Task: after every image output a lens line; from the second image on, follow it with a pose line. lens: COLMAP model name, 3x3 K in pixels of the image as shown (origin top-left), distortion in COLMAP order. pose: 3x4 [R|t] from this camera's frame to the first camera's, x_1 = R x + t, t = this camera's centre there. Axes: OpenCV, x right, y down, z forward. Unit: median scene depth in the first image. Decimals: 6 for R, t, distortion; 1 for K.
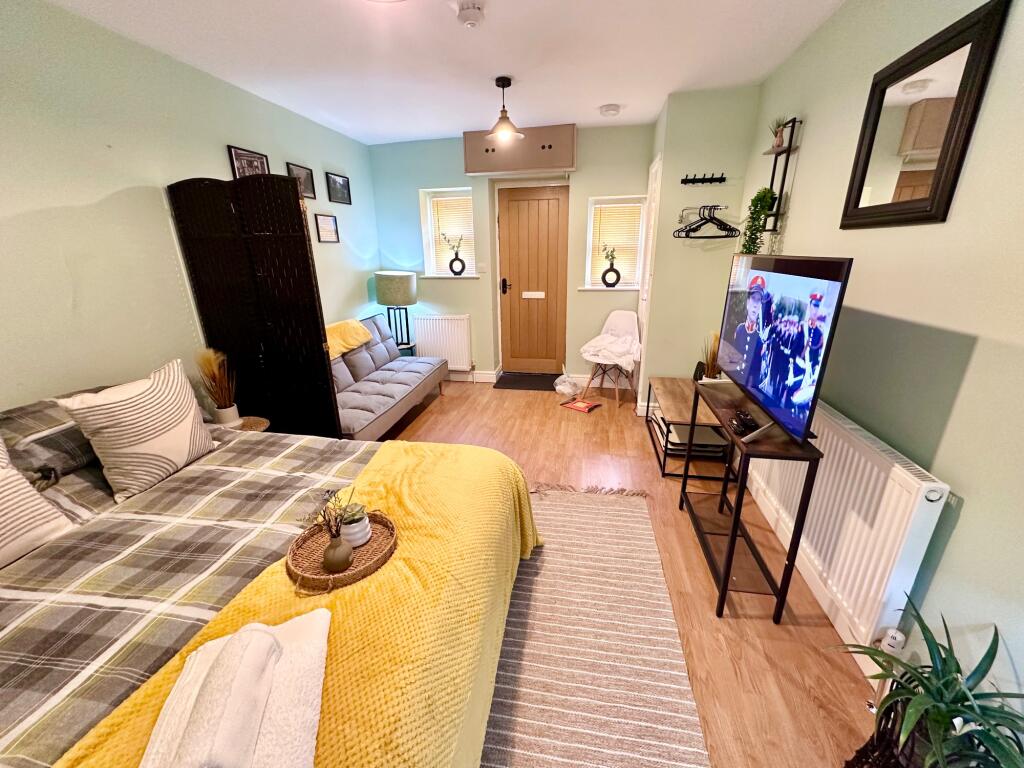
lens RADIAL K [[406.9, 0, 509.6], [0, 406.9, 382.2], [0, 0, 1]] dist [-0.004455, 0.001222]
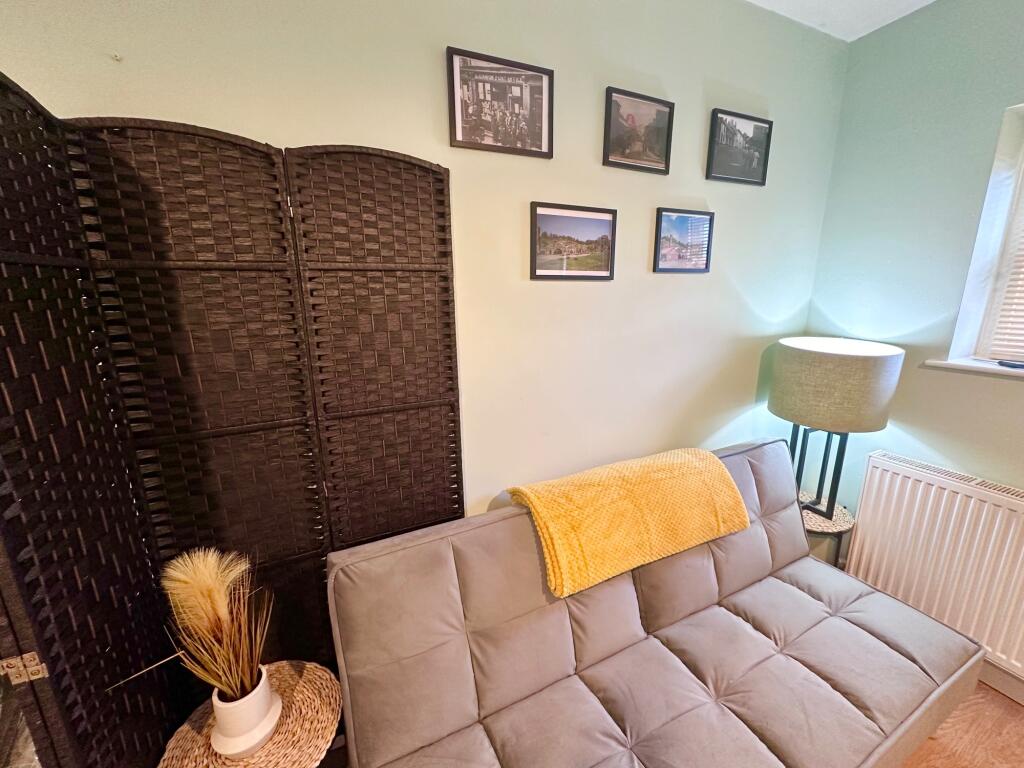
lens RADIAL K [[406.9, 0, 509.6], [0, 406.9, 382.2], [0, 0, 1]] dist [-0.004455, 0.001222]
pose [[0.593274, 0.187143, -0.782945, -0.224575], [-0.246239, 0.968172, 0.044830, -0.243194], [0.766415, 0.166195, 0.620473, 0.722150]]
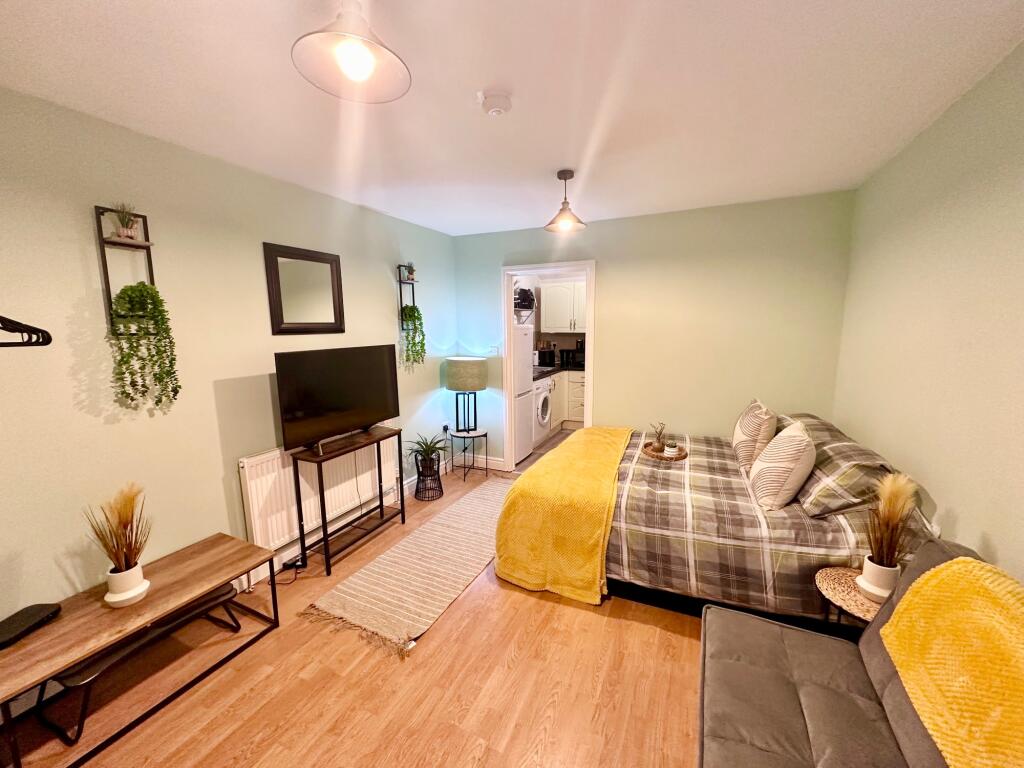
lens RADIAL K [[406.9, 0, 509.6], [0, 406.9, 382.2], [0, 0, 1]] dist [-0.004455, 0.001222]
pose [[-0.970866, -0.004744, 0.239577, -0.206087], [0.101692, 0.897148, 0.429865, -0.439251], [-0.216976, 0.441705, -0.870528, 1.239501]]
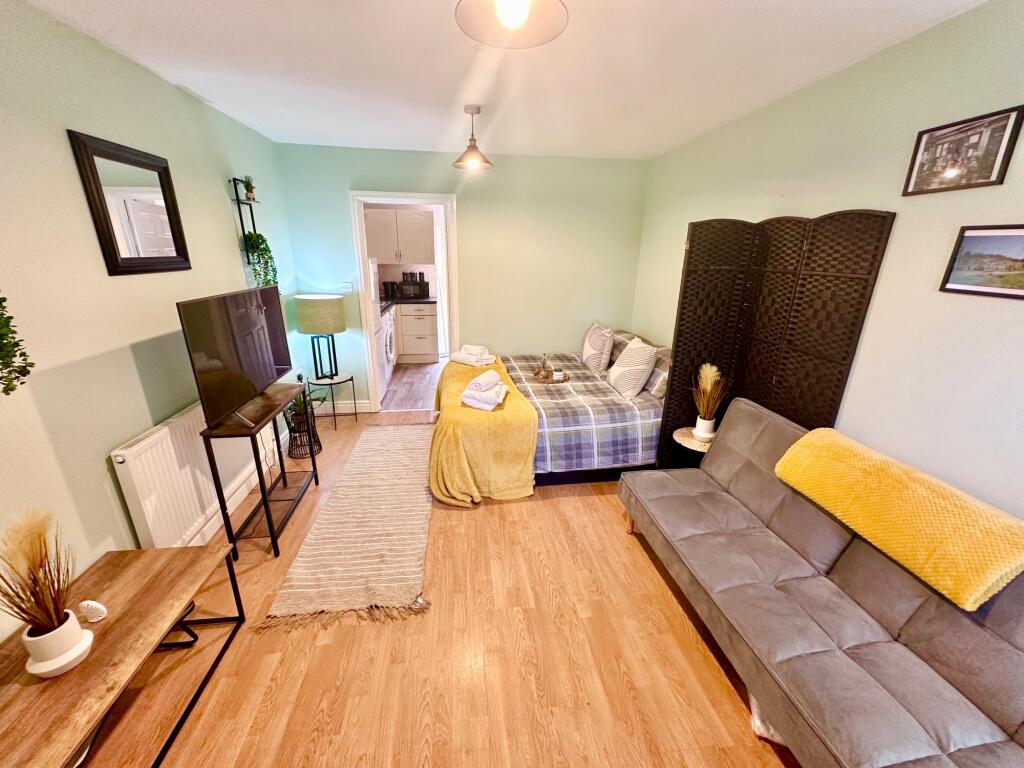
lens RADIAL K [[407.3, 0, 509.4], [0, 407.3, 380.4], [0, 0, 1]] dist [-0.000612, -0.000076]
pose [[-0.947291, 0.101426, -0.303896, 0.117443], [-0.097568, 0.812173, 0.575200, -0.488068], [0.305156, 0.574532, -0.759469, 1.282977]]
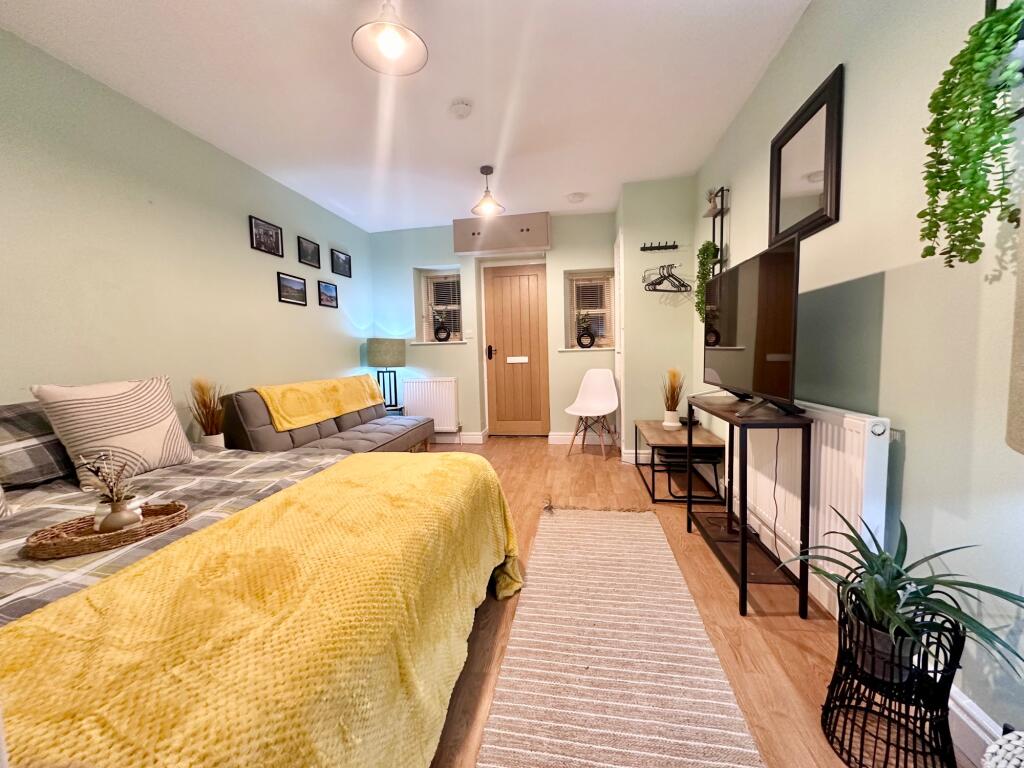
lens RADIAL K [[406.9, 0, 509.6], [0, 406.9, 382.2], [0, 0, 1]] dist [-0.004455, 0.001222]
pose [[0.999381, -0.013578, 0.032448, 0.004343], [0.021039, 0.970025, -0.242092, 0.150062], [-0.028188, 0.242625, 0.969711, -0.026813]]
